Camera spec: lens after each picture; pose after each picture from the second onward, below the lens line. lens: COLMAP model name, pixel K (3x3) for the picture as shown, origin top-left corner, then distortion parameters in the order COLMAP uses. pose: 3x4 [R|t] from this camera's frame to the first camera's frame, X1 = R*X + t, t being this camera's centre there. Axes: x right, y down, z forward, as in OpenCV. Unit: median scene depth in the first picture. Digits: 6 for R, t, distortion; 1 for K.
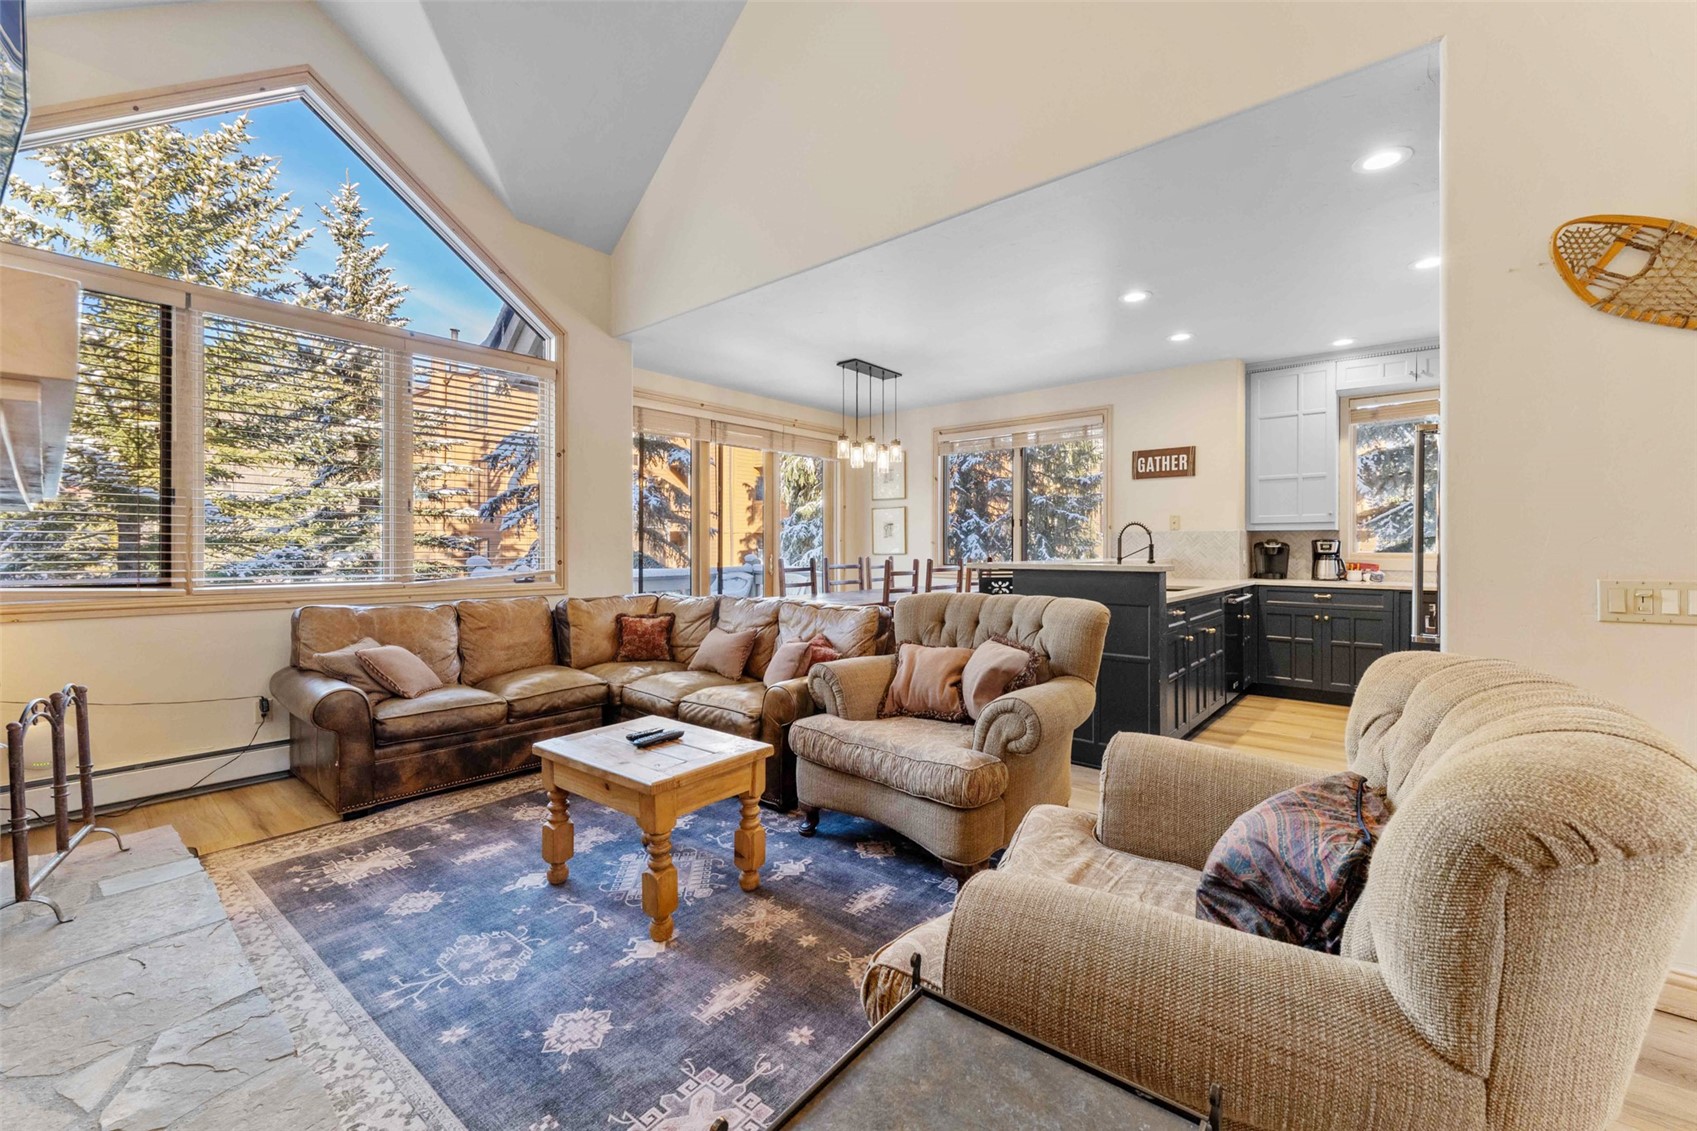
lens RADIAL K [[702.5, 0, 858.2], [0, 702.5, 548.6], [0, 0, 1]] dist [-0.001684, -0.000620]
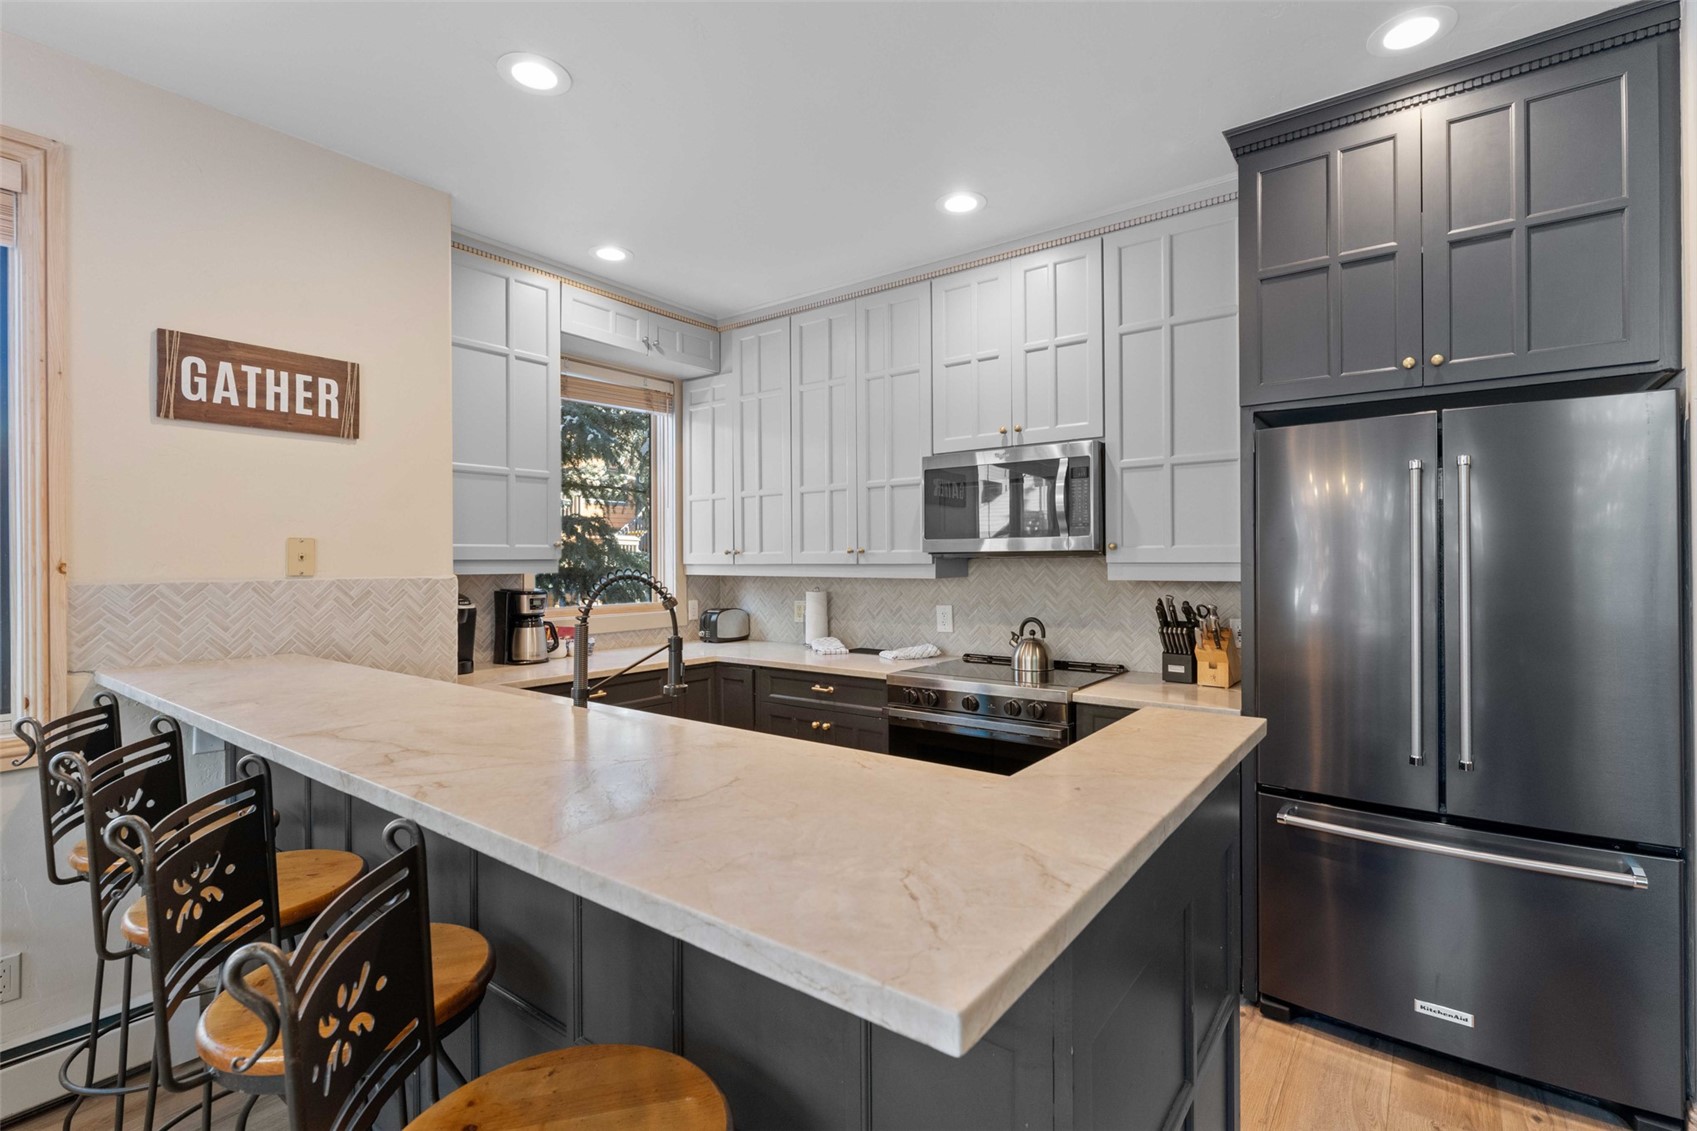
lens RADIAL K [[780.0, 0, 831.3], [0, 780.0, 560.0], [0, 0, 1]] dist [0.005799, -0.000446]
pose [[-0.007457, 0.010001, 0.999922, 0.037692], [0.016331, 0.999818, -0.009878, -0.026695], [-0.999839, 0.016256, -0.007619, 0.725707]]
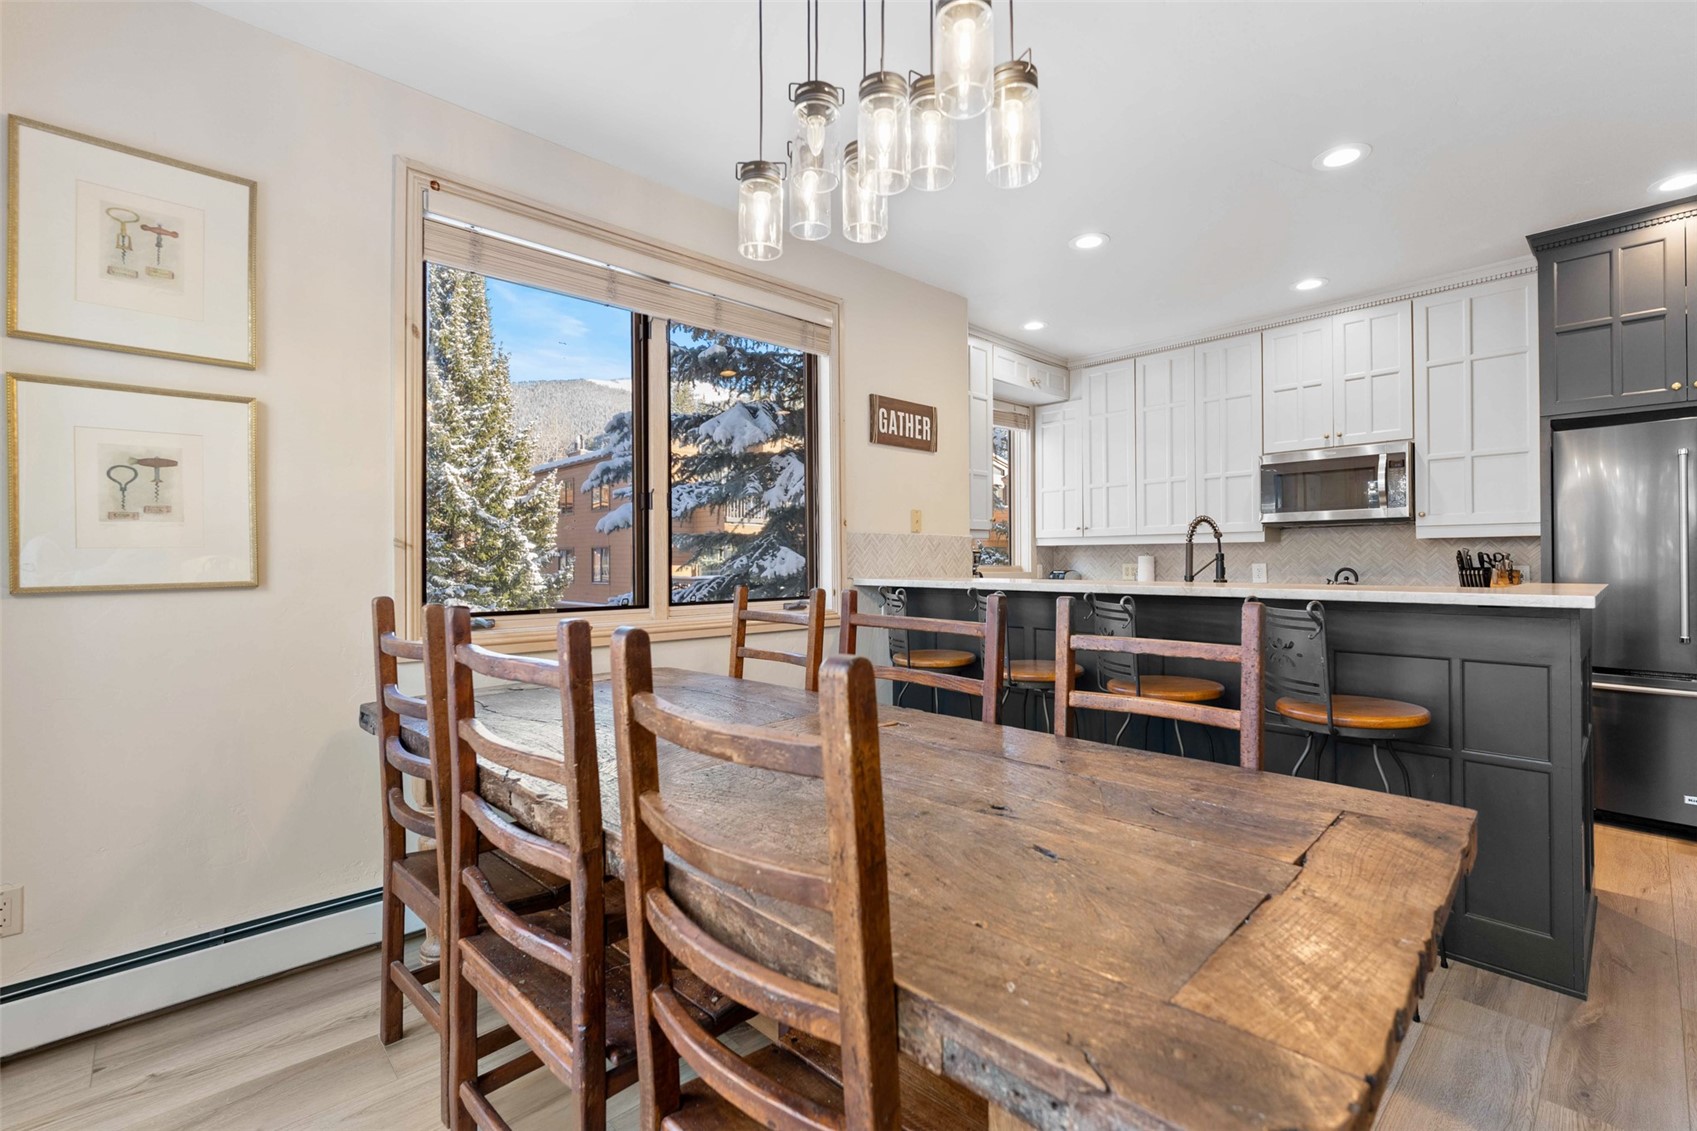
lens RADIAL K [[725.4, 0, 852.9], [0, 725.4, 554.7], [0, 0, 1]] dist [0.008960, -0.001618]
pose [[0.151197, 0.015744, 0.988378, -0.207480], [0.013512, 0.999747, -0.017992, 0.004509], [-0.988411, 0.016076, 0.150946, 0.959213]]
